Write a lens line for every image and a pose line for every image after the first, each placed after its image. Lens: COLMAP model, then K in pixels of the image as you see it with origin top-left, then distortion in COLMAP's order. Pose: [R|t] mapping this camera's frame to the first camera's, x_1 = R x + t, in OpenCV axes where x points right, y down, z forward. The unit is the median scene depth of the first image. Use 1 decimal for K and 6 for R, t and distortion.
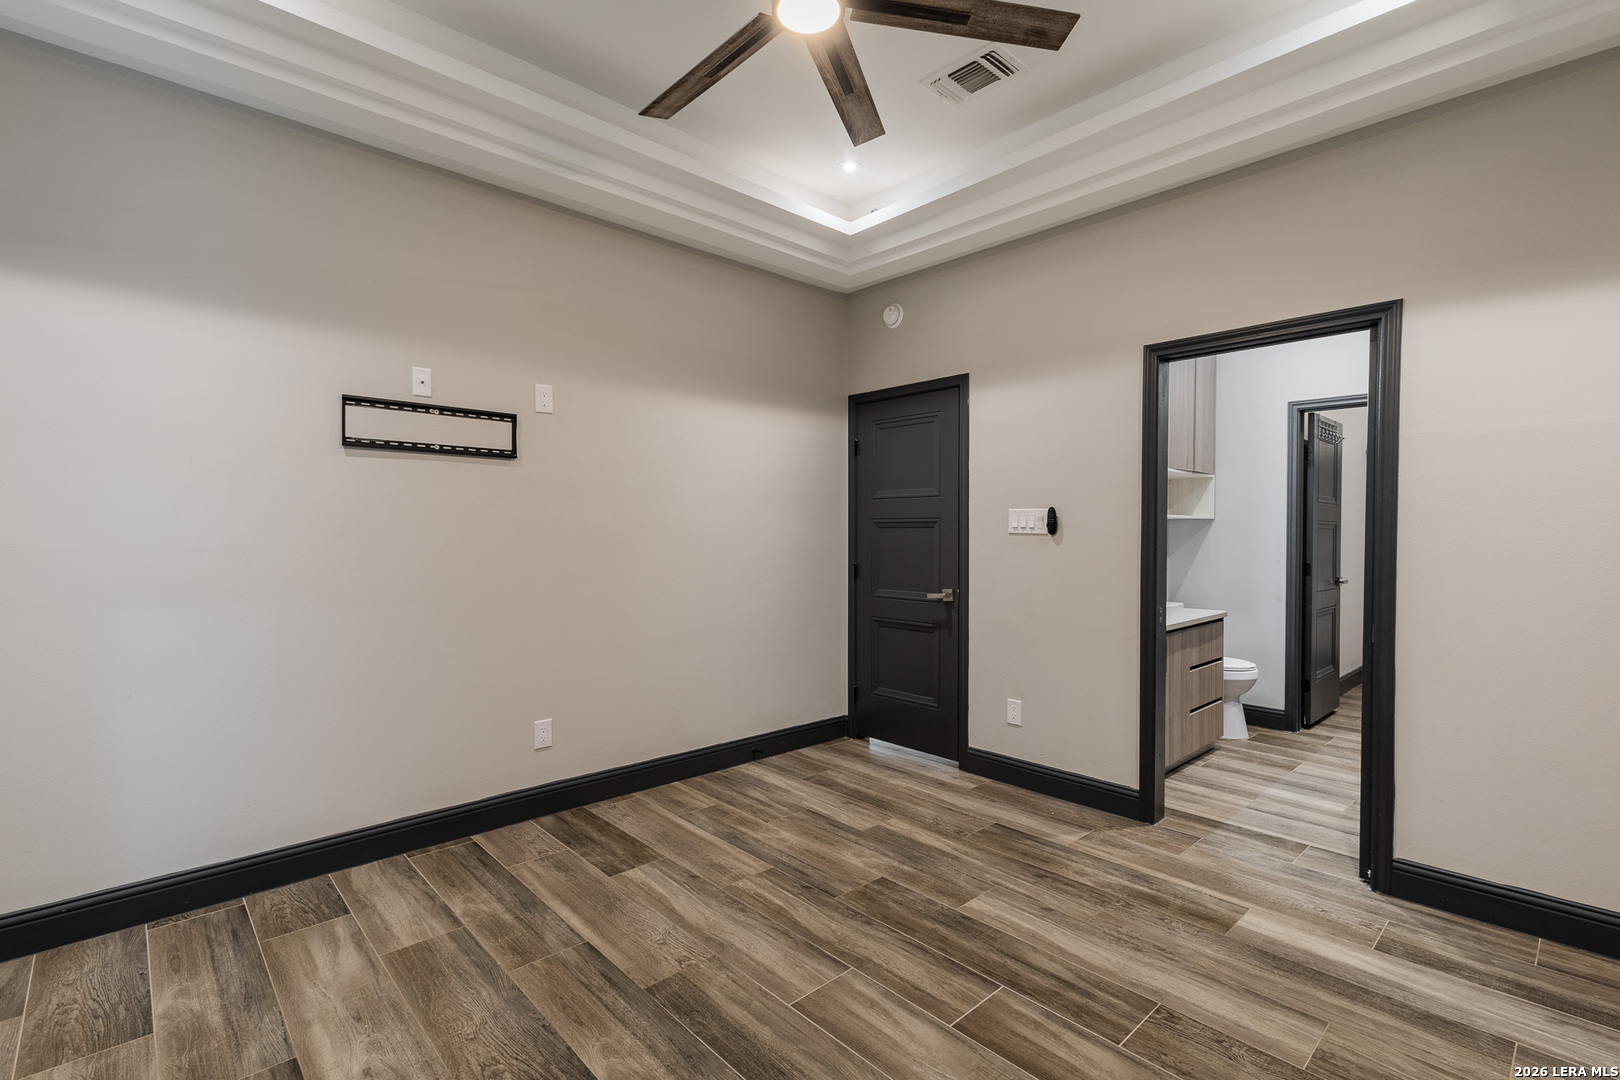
lens RADIAL K [[739.7, 0, 810.0], [0, 739.7, 540.0], [0, 0, 1]] dist [0.001874, -0.000164]
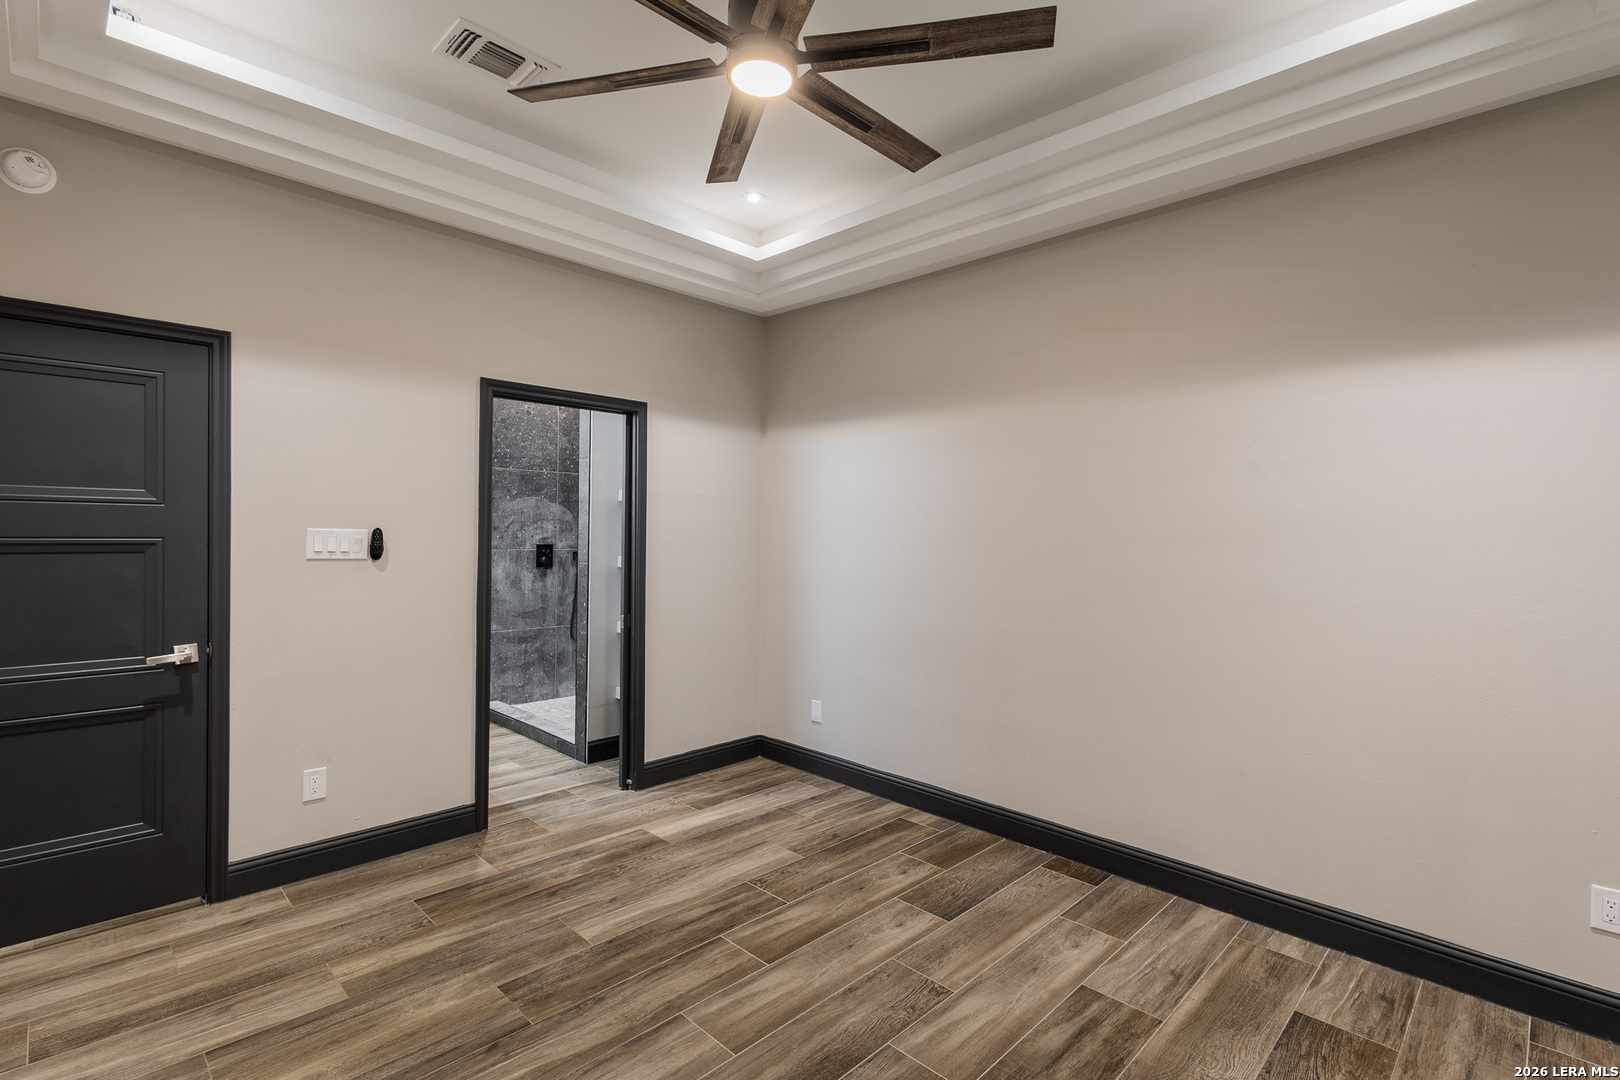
lens RADIAL K [[755.1, 0, 810.0], [0, 755.1, 540.0], [0, 0, 1]] dist [0.001529, -0.000162]
pose [[-0.046545, -0.013231, 0.998829, -0.719117], [-0.002766, 0.999910, 0.013117, -0.053712], [-0.998912, -0.002152, -0.046577, 0.657442]]
